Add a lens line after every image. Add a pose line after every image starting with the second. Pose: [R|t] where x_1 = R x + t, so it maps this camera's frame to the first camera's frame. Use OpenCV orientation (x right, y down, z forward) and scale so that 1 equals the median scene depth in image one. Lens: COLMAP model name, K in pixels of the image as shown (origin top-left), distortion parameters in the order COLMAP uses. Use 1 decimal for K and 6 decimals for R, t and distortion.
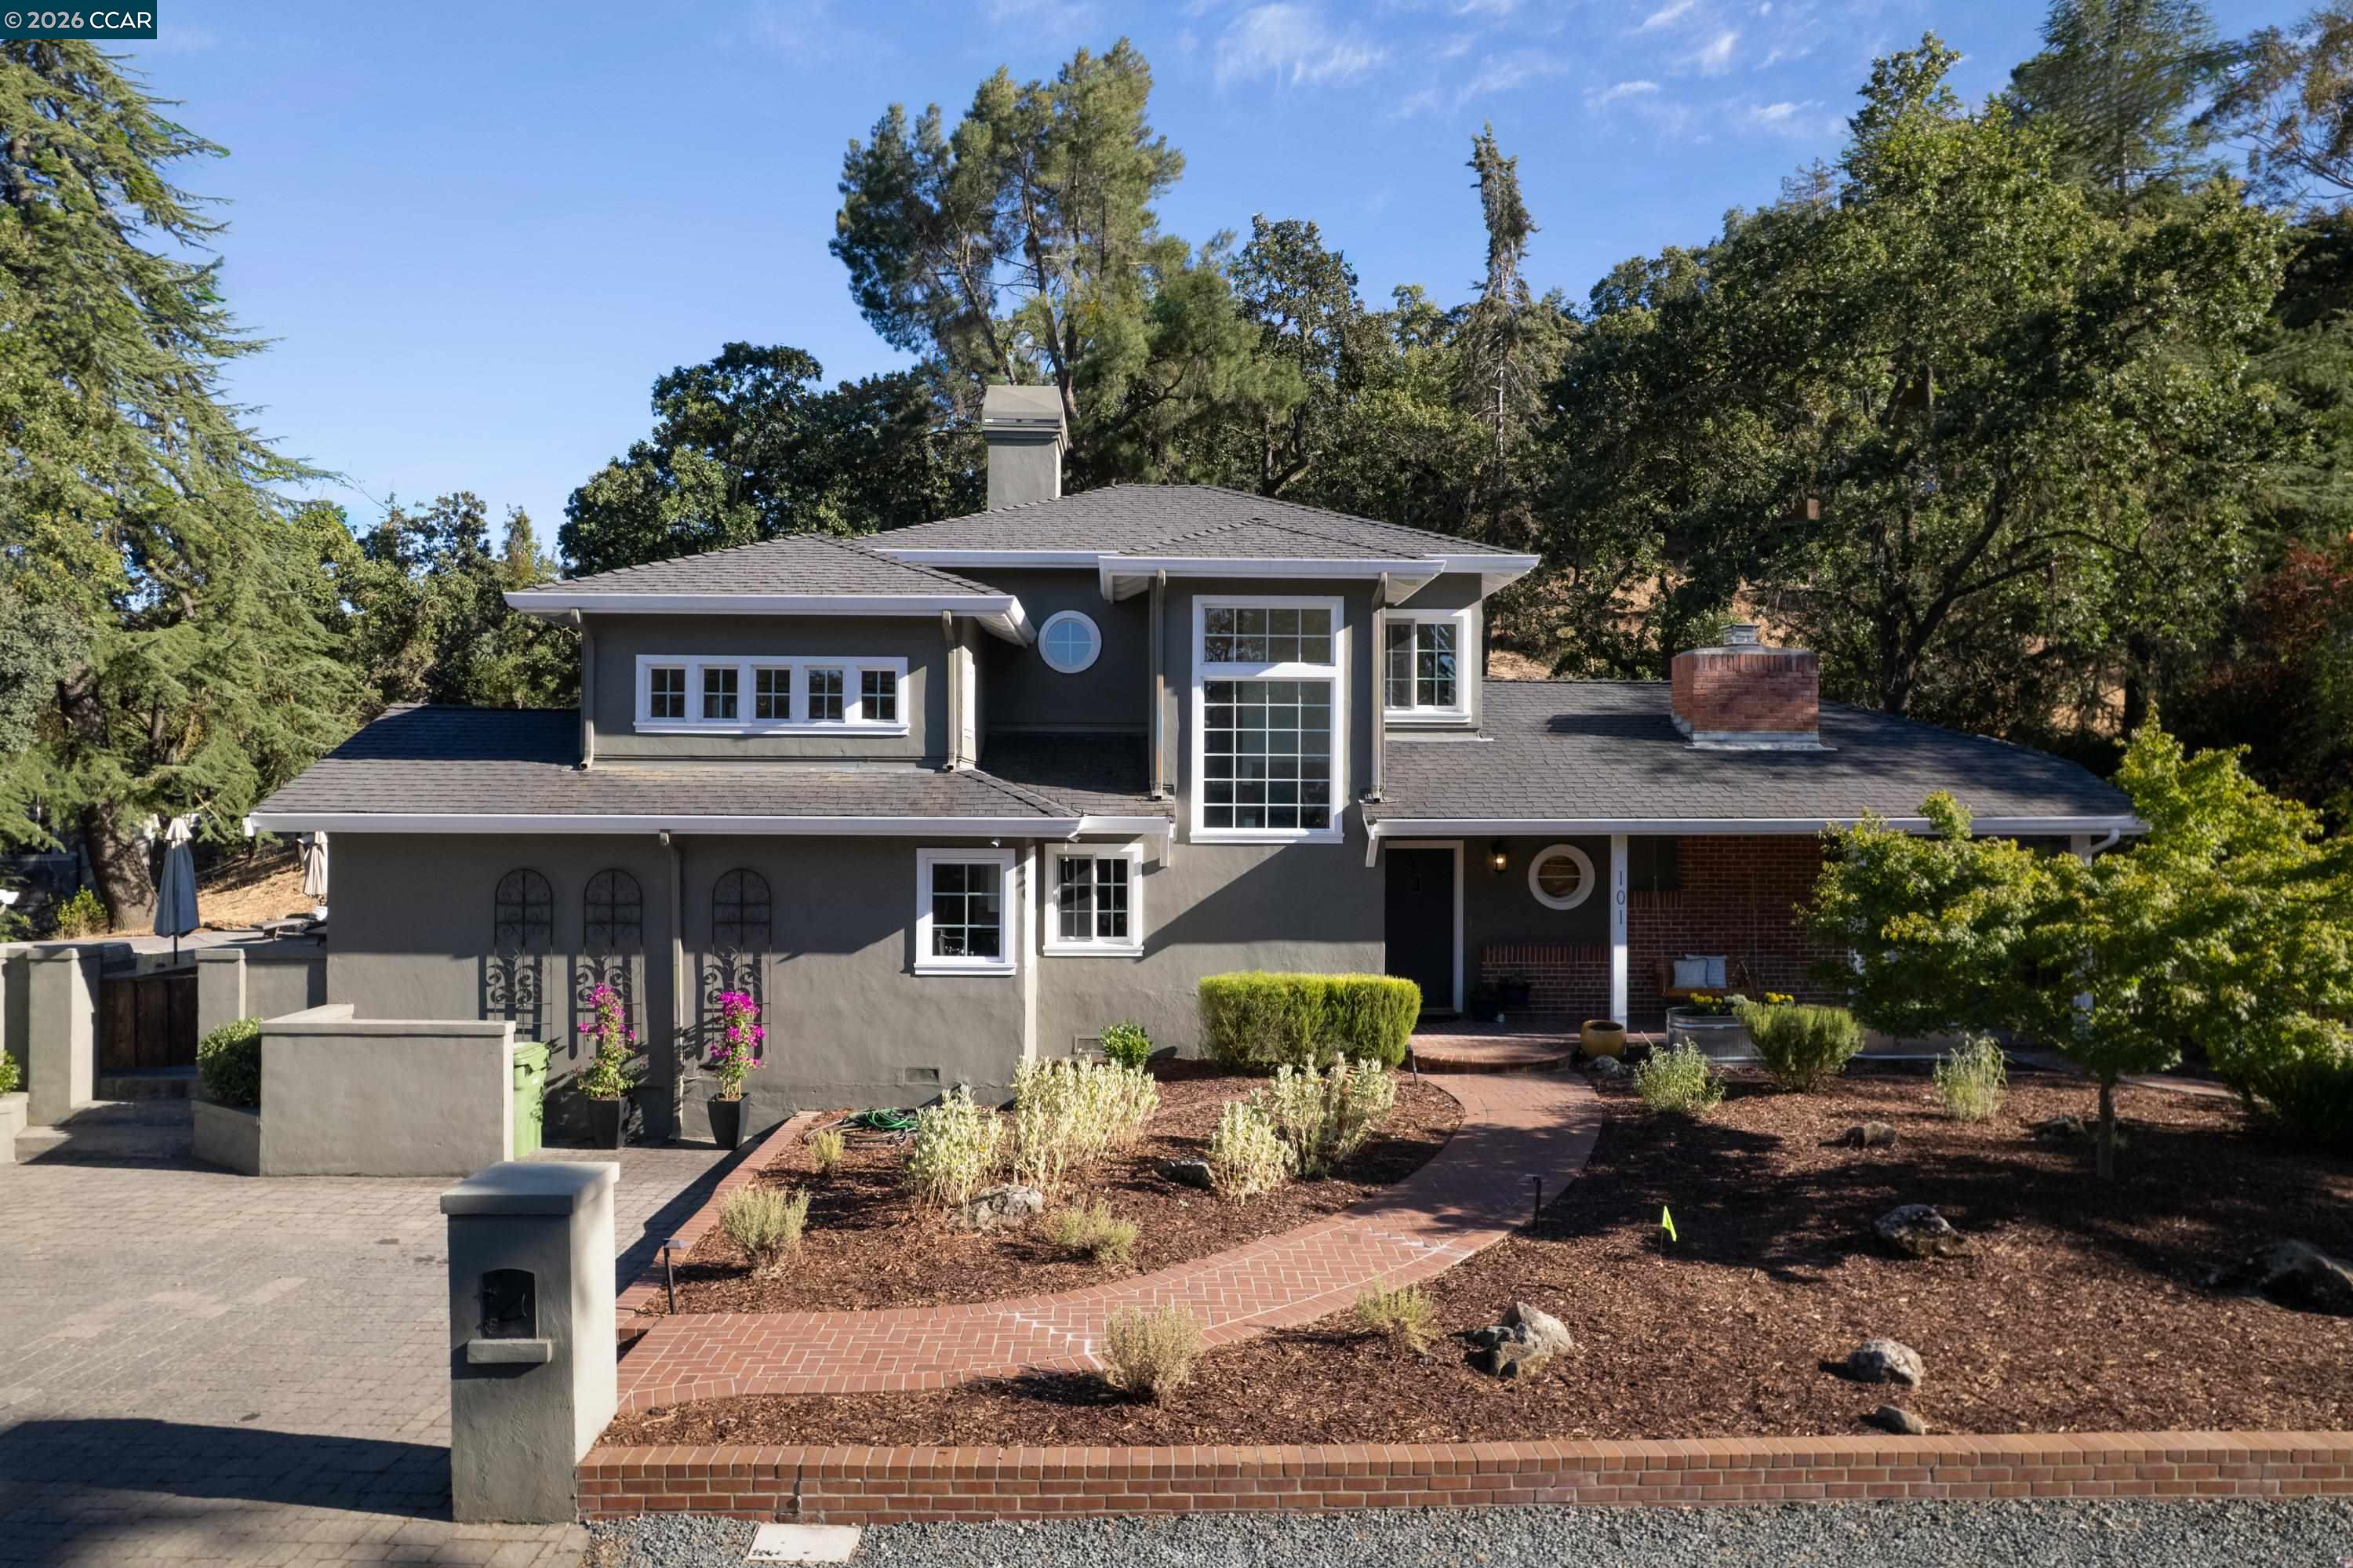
lens RADIAL K [[1502.0, 0, 1184.9], [0, 1502.0, 782.8], [0, 0, 1]] dist [-0.052491, 0.029037]
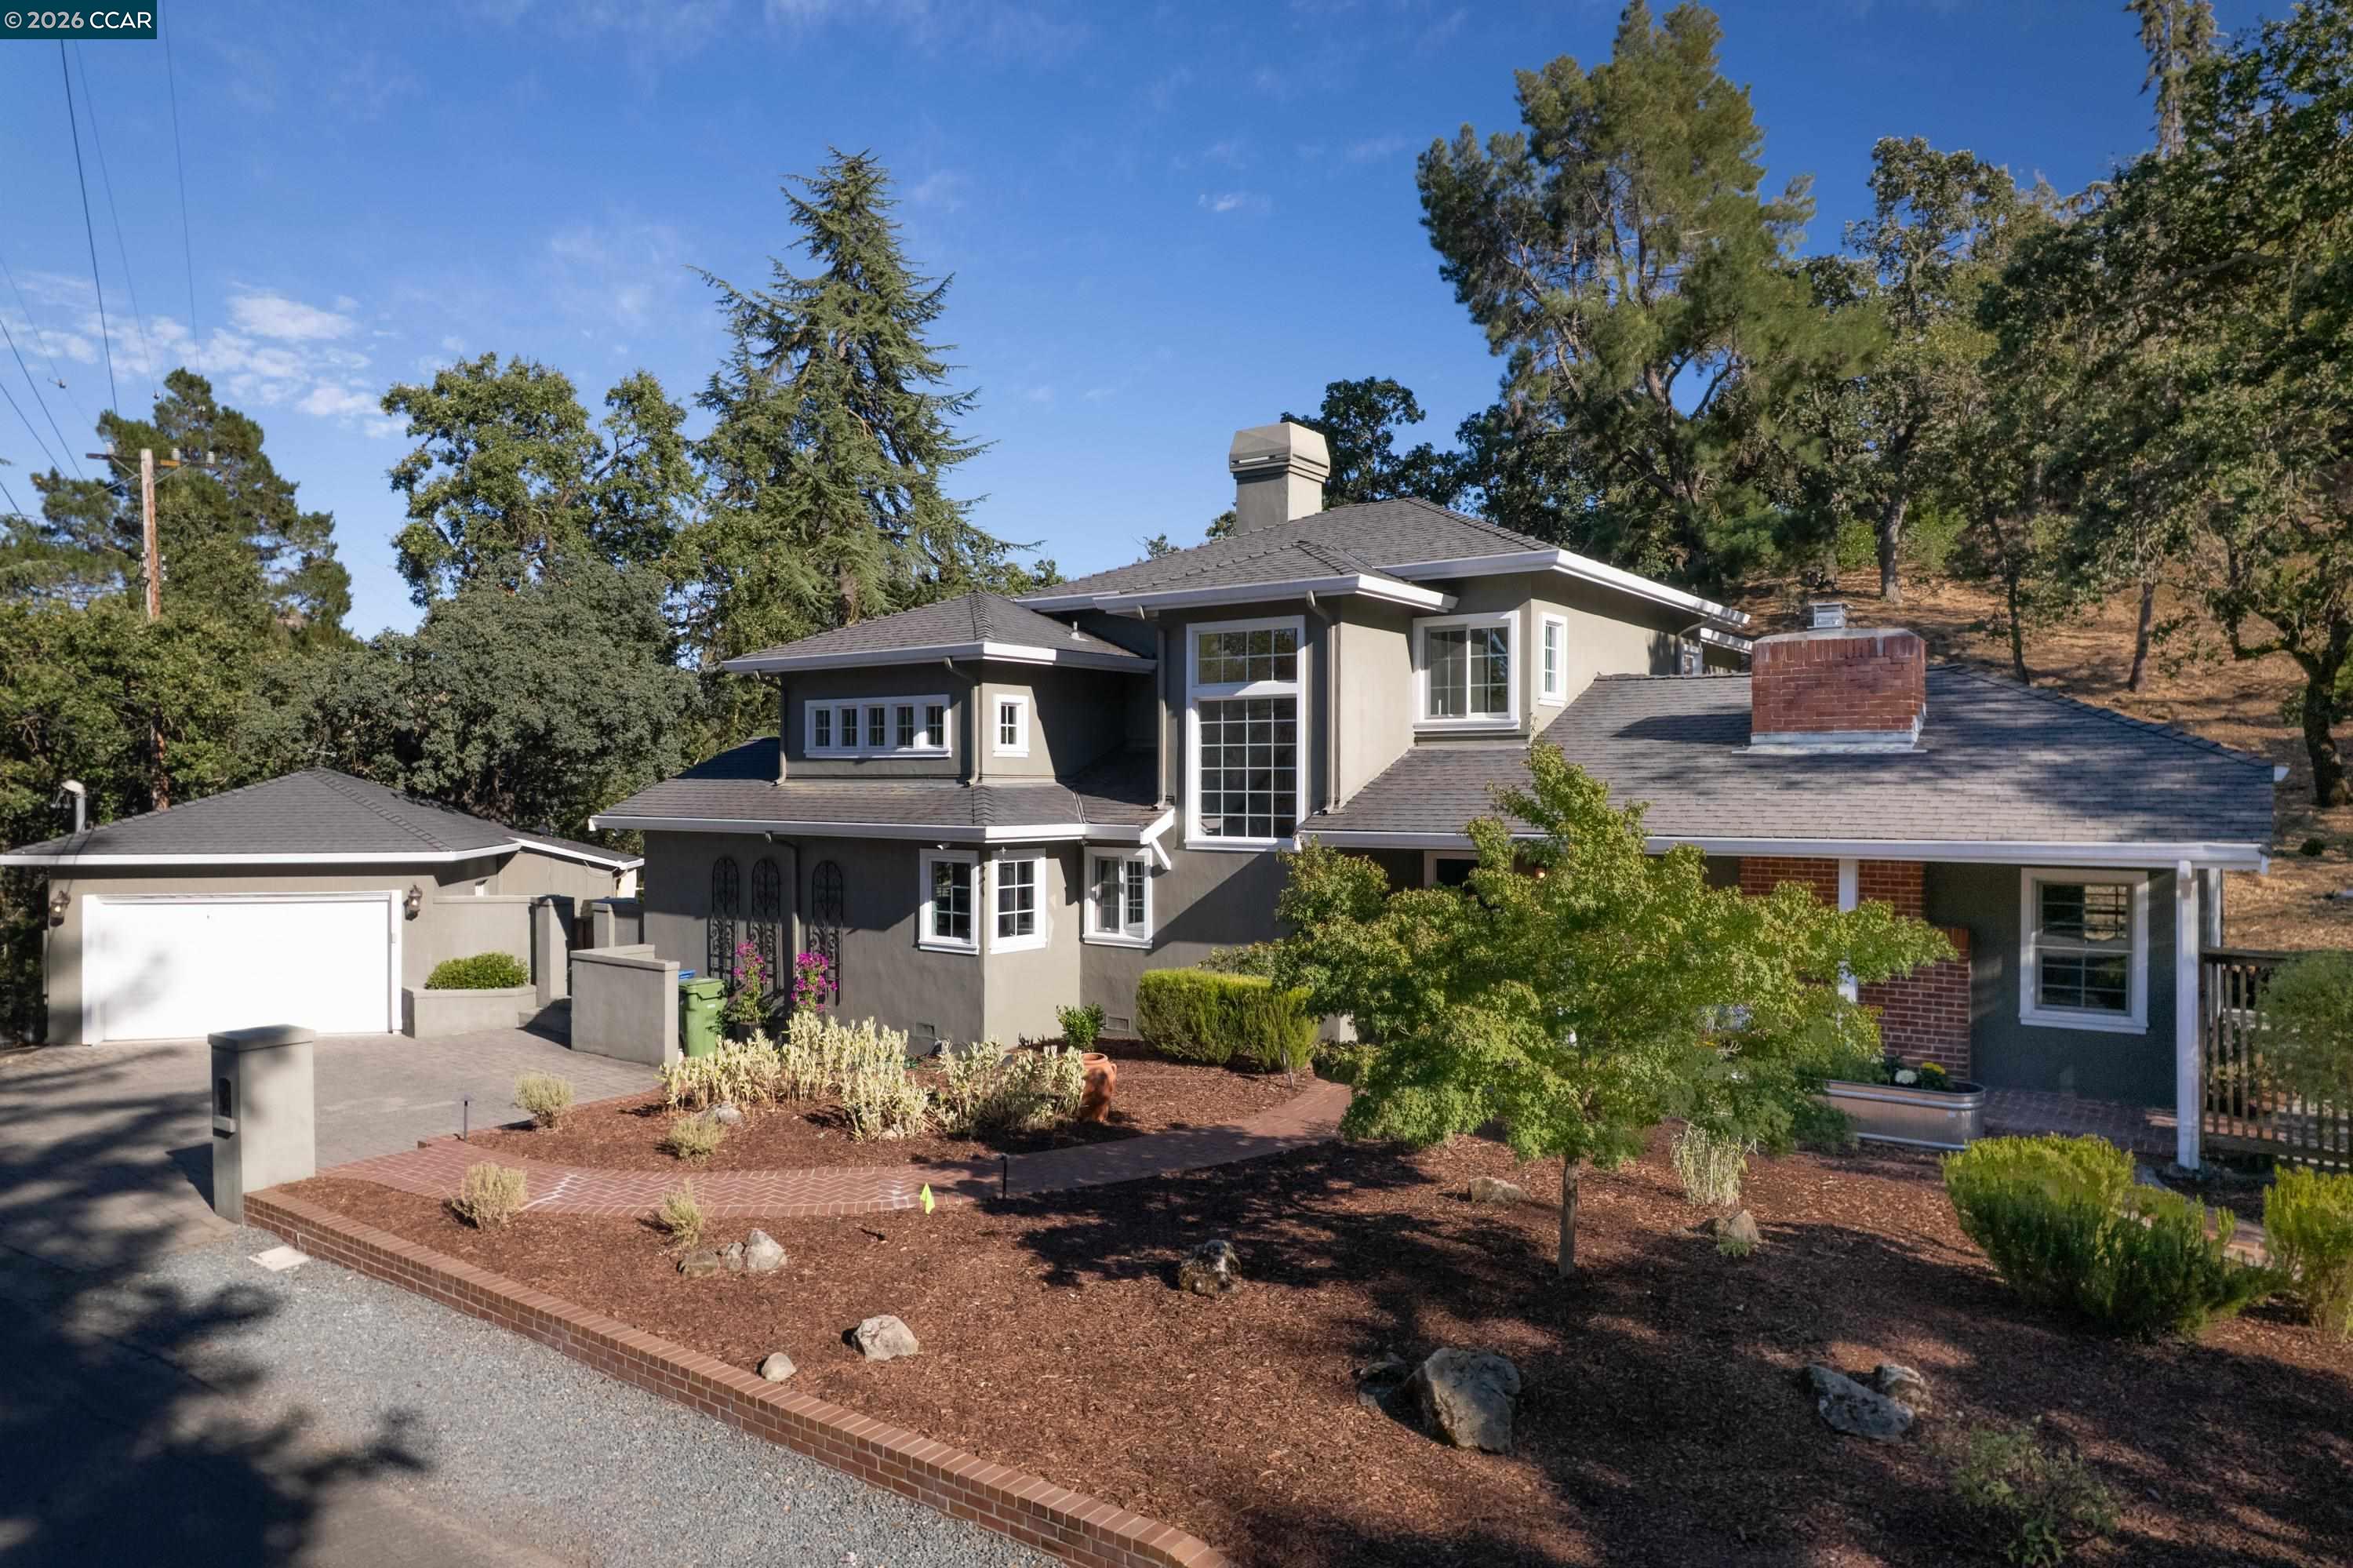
lens RADIAL K [[1502.0, 0, 1195.2], [0, 1502.0, 788.8], [0, 0, 1]] dist [-0.052491, 0.029037]
pose [[0.789745, -0.001420, -0.613434, 0.736740], [0.008917, 0.999918, 0.009166, -0.015244], [0.613371, -0.012709, 0.789693, 0.144344]]
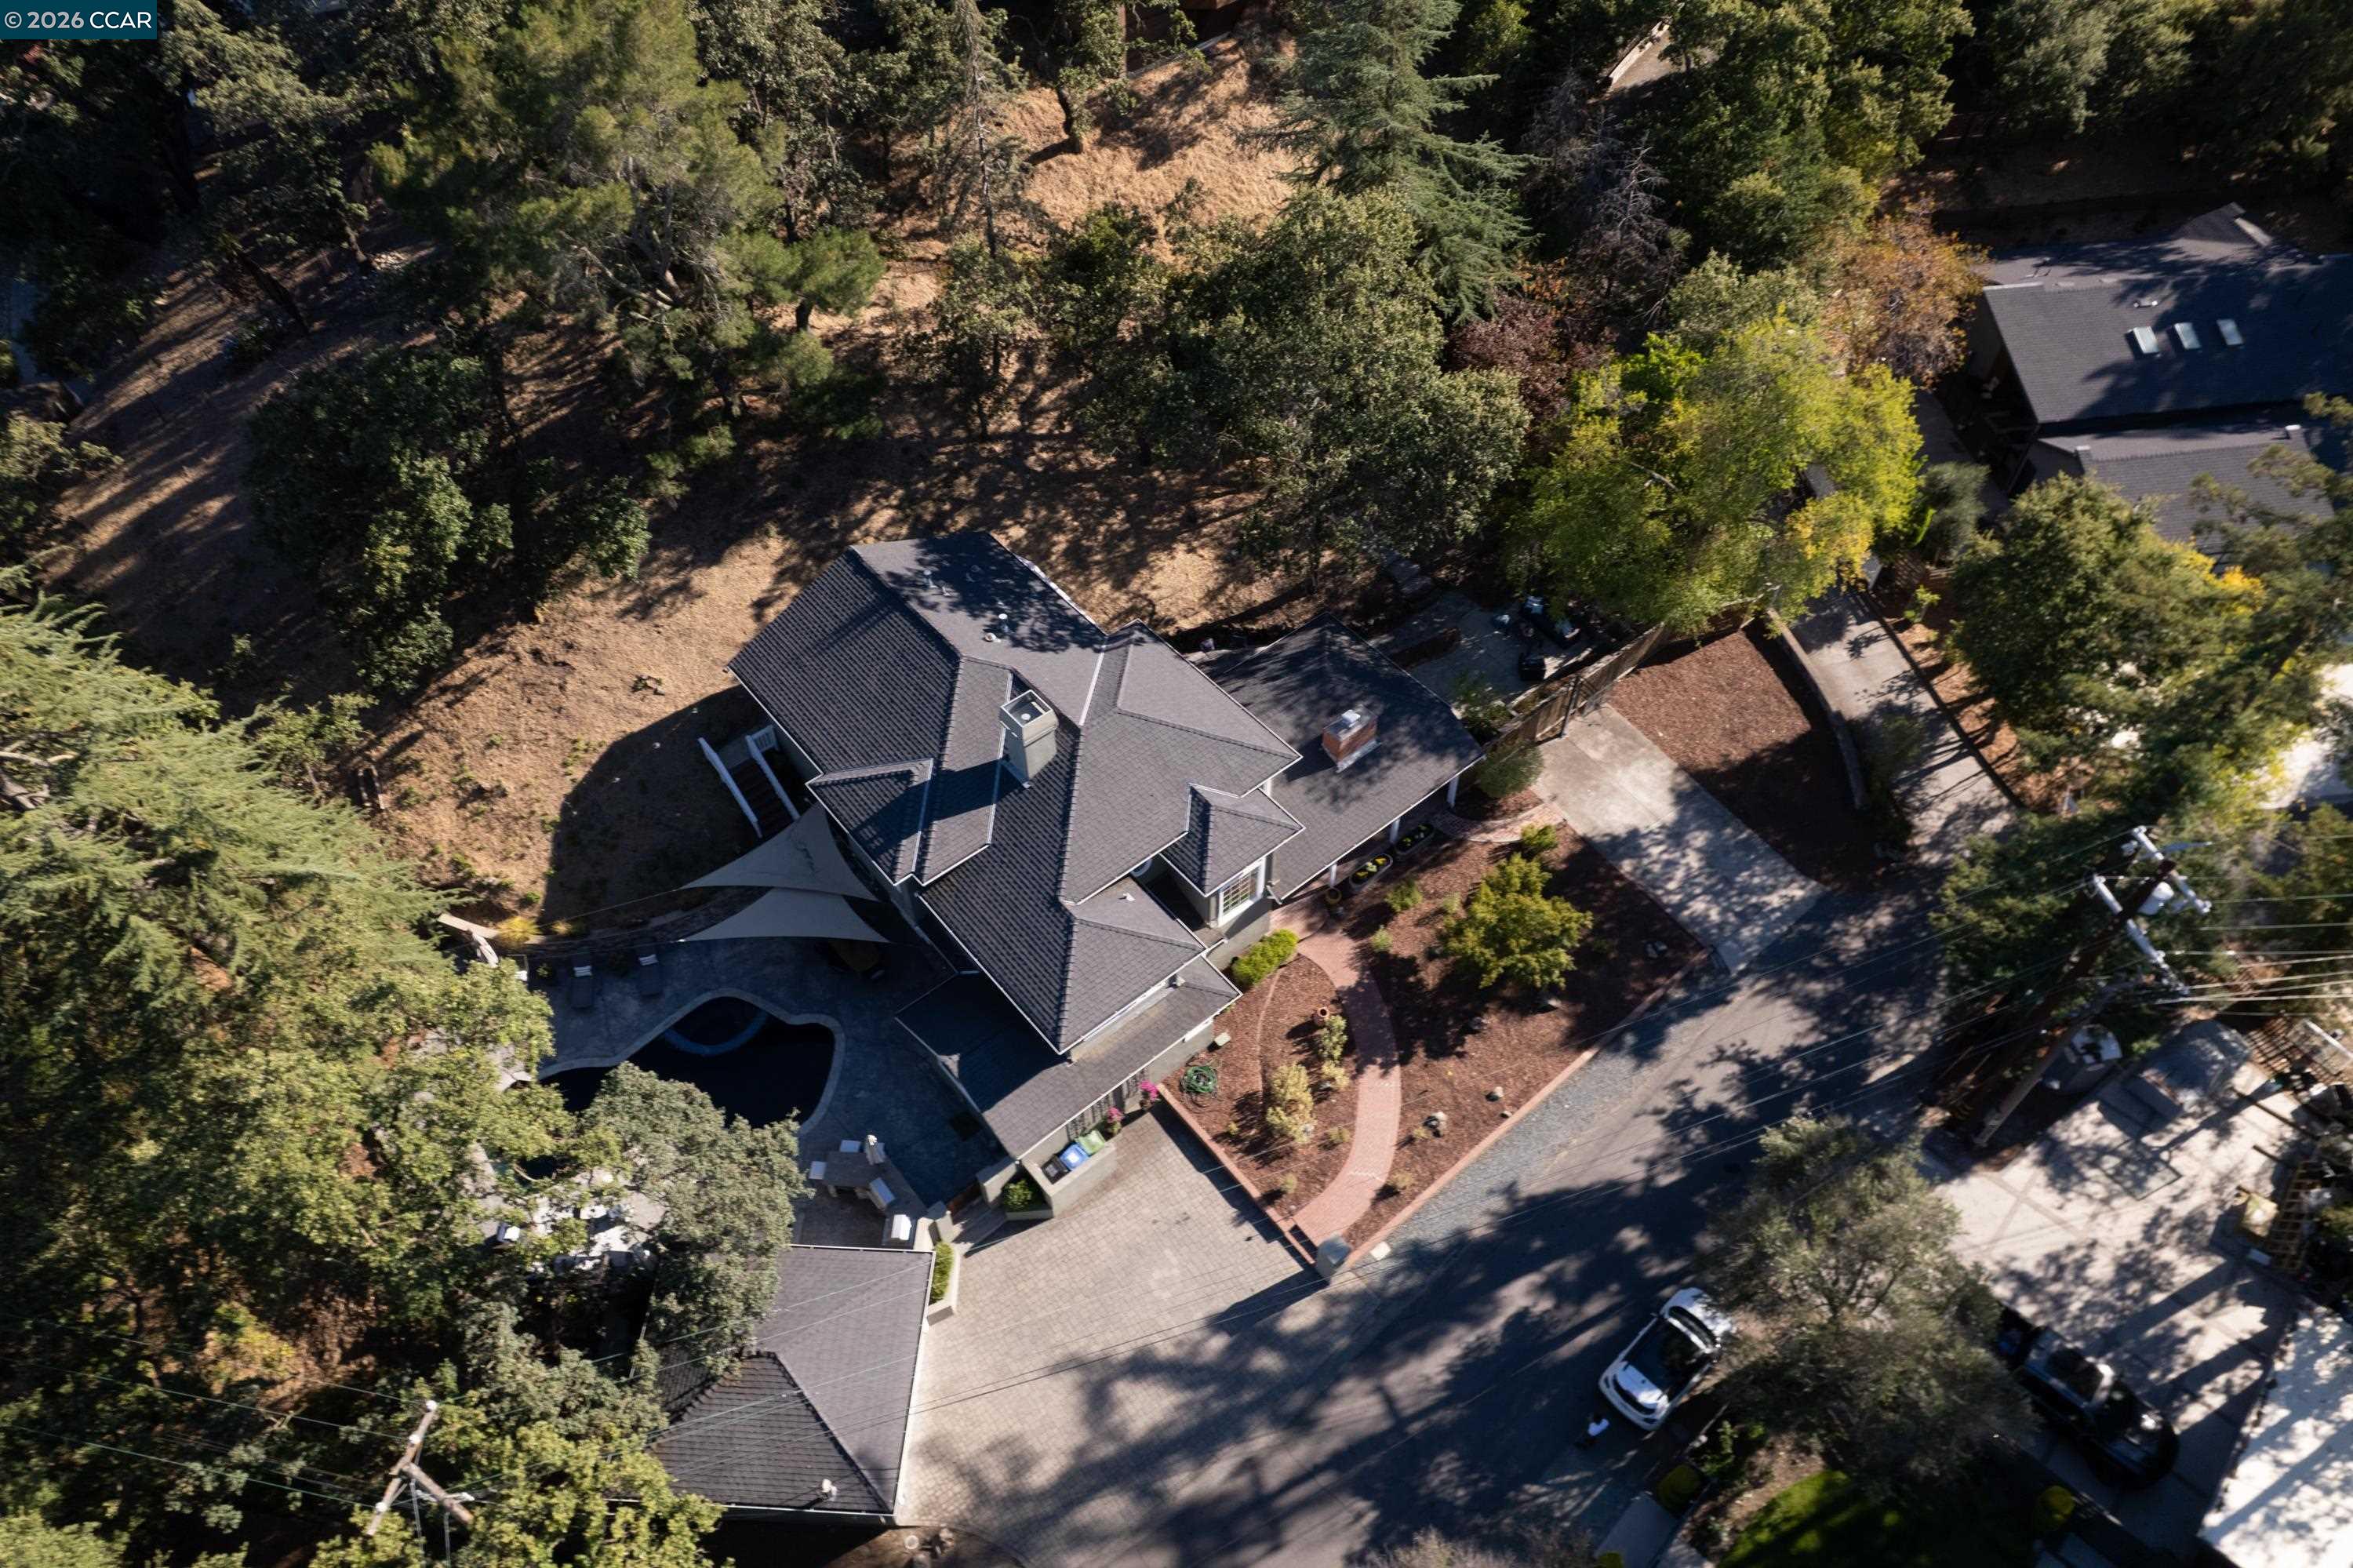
lens RADIAL K [[1502.0, 0, 1182.0], [0, 1502.0, 791.2], [0, 0, 1]] dist [-0.052491, 0.029037]
pose [[0.792484, -0.473086, 0.384914, -1.034615], [0.006422, 0.637555, 0.770378, -2.342185], [-0.609858, -0.608040, 0.508291, -0.185899]]
